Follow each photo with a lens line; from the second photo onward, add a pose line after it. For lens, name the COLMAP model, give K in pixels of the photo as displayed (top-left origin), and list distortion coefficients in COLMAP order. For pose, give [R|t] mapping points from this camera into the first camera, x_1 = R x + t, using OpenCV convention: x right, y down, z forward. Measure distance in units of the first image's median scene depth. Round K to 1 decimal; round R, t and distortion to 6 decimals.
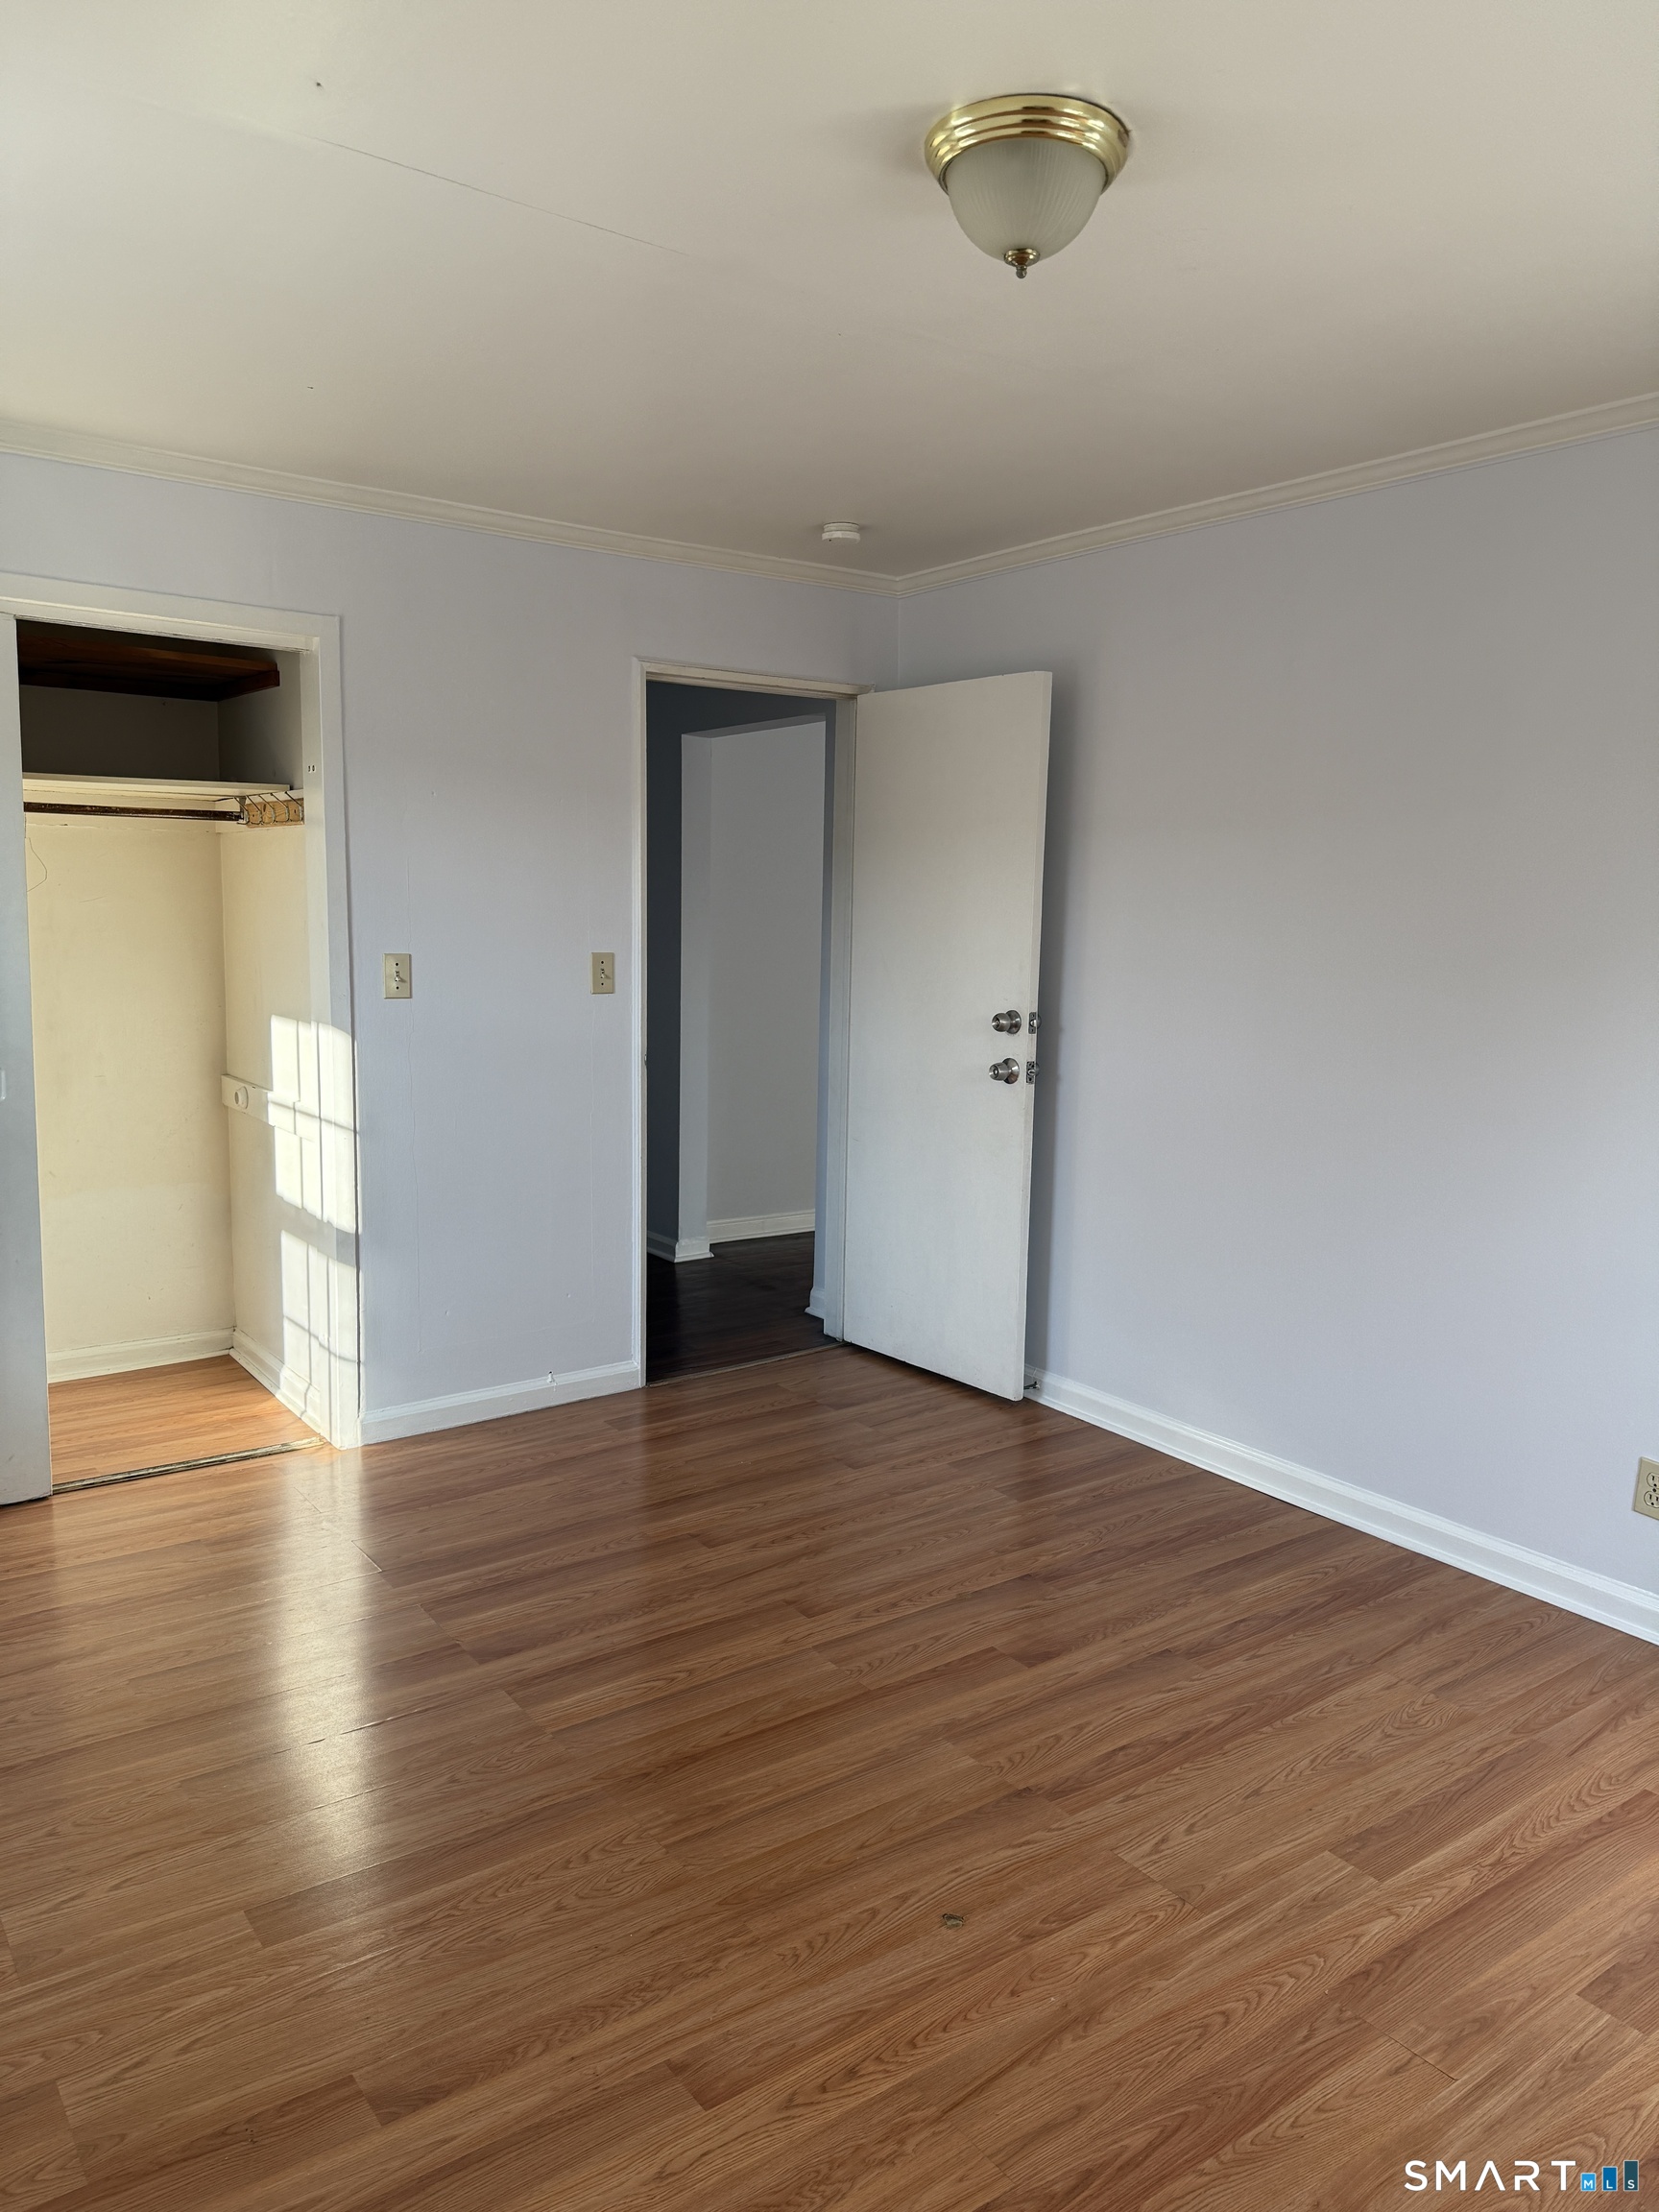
lens RADIAL K [[1560.9, 0, 829.5], [0, 1560.9, 1106.0], [0, 0, 1]] dist [0.073636, -0.100410]
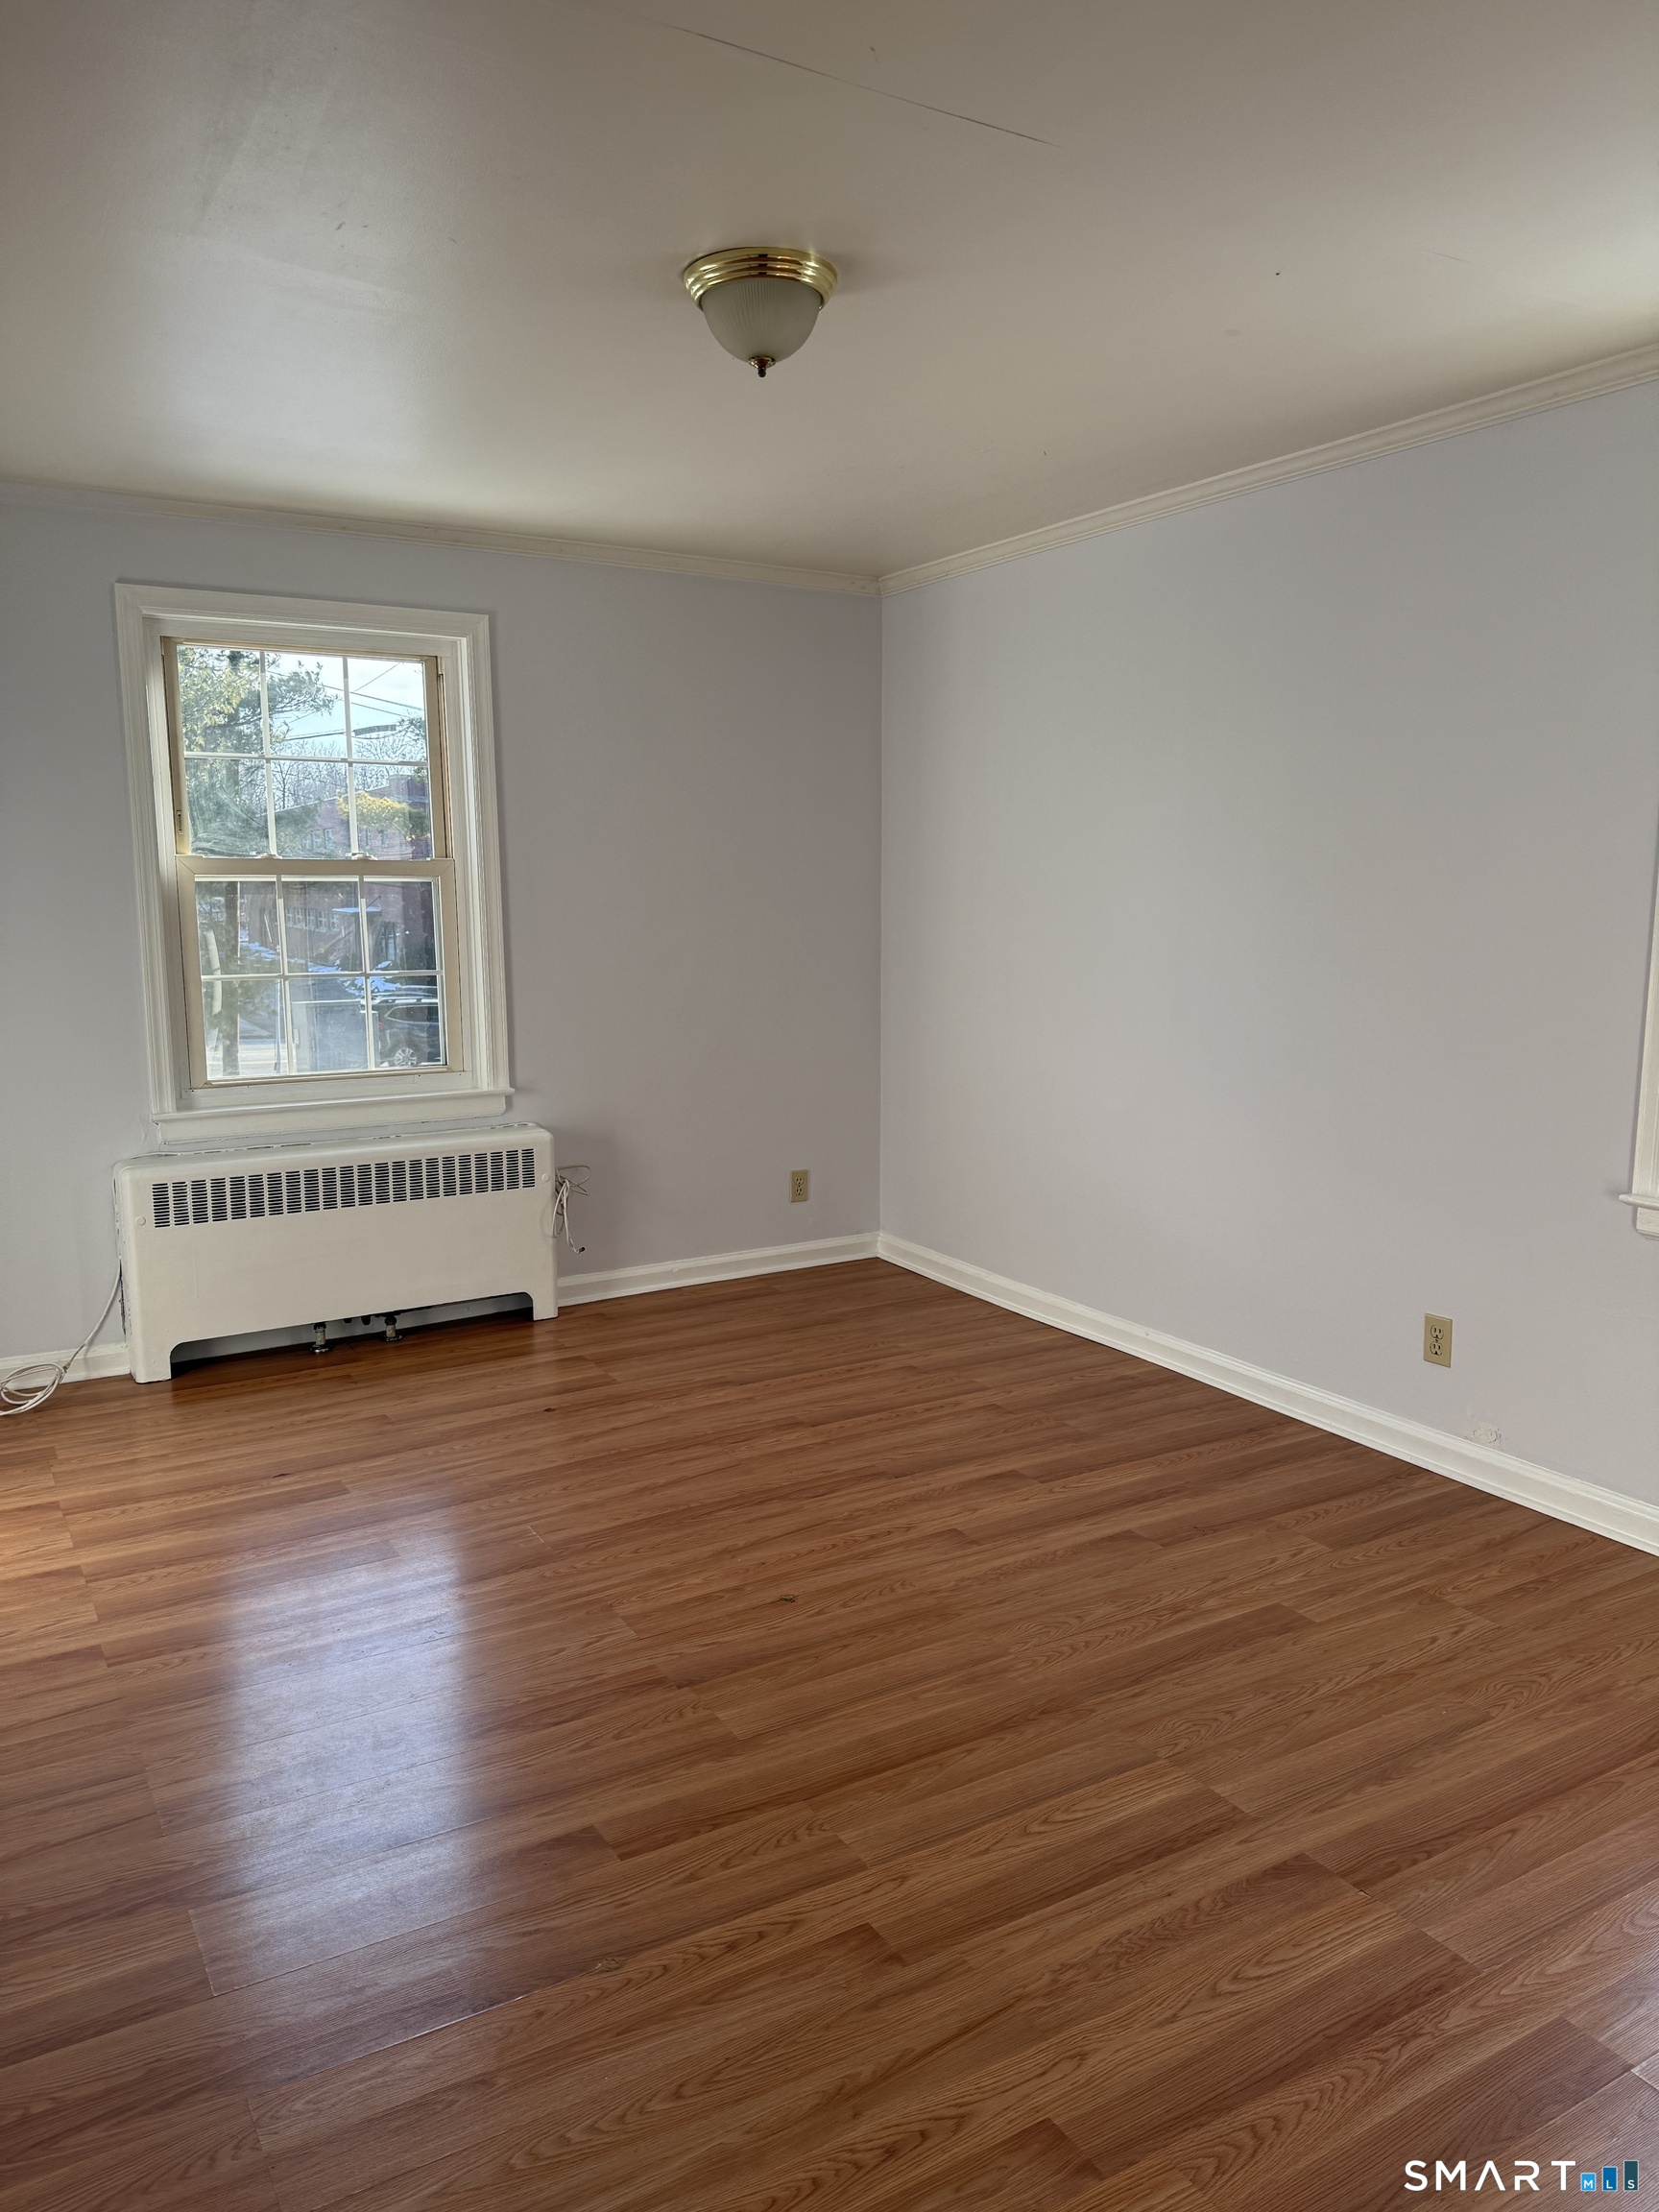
lens RADIAL K [[1560.9, 0, 829.5], [0, 1560.9, 1106.0], [0, 0, 1]] dist [0.073636, -0.100410]
pose [[-0.995779, -0.030769, 0.086473, -0.051813], [-0.006471, 0.963323, 0.268266, -0.218176], [-0.091555, 0.266574, -0.959456, 1.808592]]
